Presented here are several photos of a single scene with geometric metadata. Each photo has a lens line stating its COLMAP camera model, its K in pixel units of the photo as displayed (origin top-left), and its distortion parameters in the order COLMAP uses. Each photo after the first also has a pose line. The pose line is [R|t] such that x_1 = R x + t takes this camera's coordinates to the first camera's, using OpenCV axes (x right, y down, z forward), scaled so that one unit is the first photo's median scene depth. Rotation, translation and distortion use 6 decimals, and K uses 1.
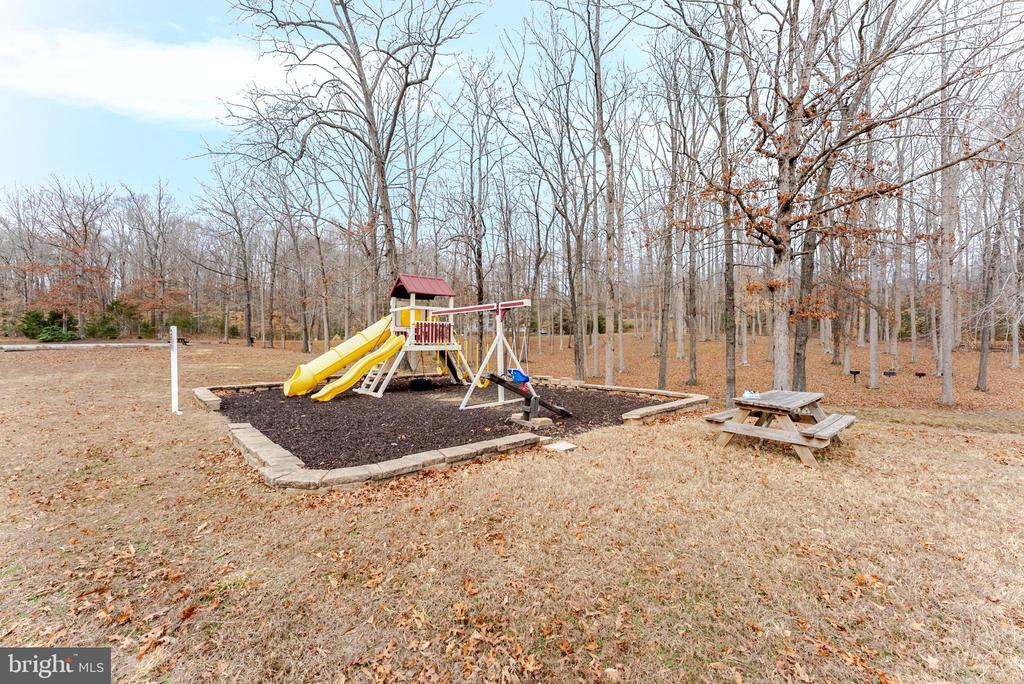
lens RADIAL K [[419.8, 0, 512.6], [0, 419.8, 341.8], [0, 0, 1]] dist [-0.000691, -0.000028]
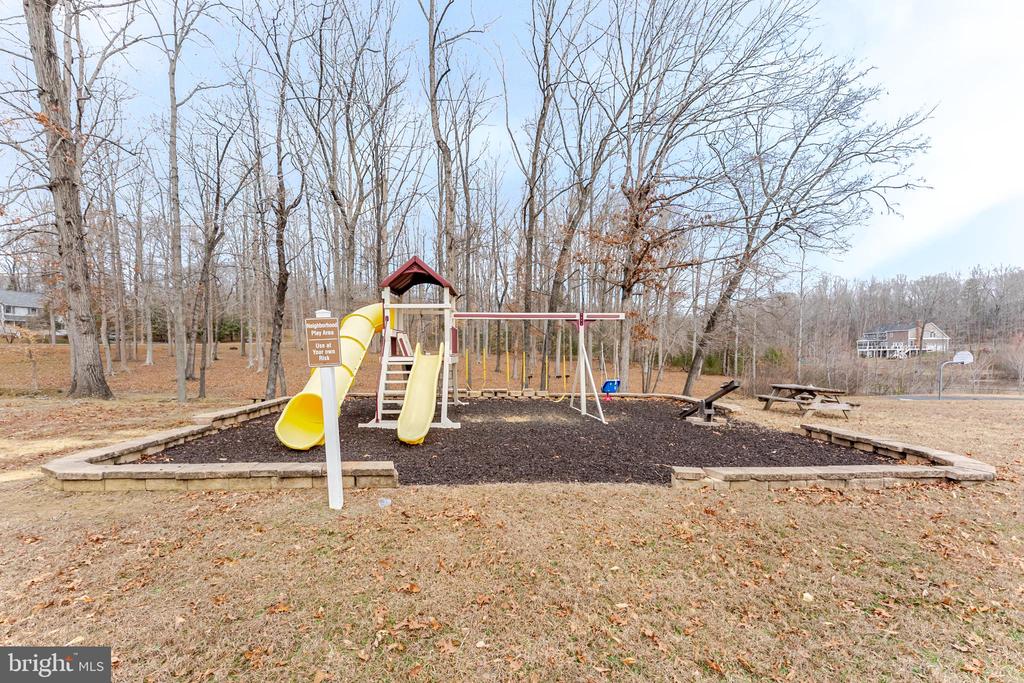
lens RADIAL K [[419.8, 0, 510.9], [0, 419.8, 349.0], [0, 0, 1]] dist [-0.000691, -0.000028]
pose [[0.605075, 0.022980, 0.795837, -0.899705], [-0.013354, 0.999736, -0.018715, 0.011158], [-0.796057, 0.000696, 0.605222, 0.537981]]
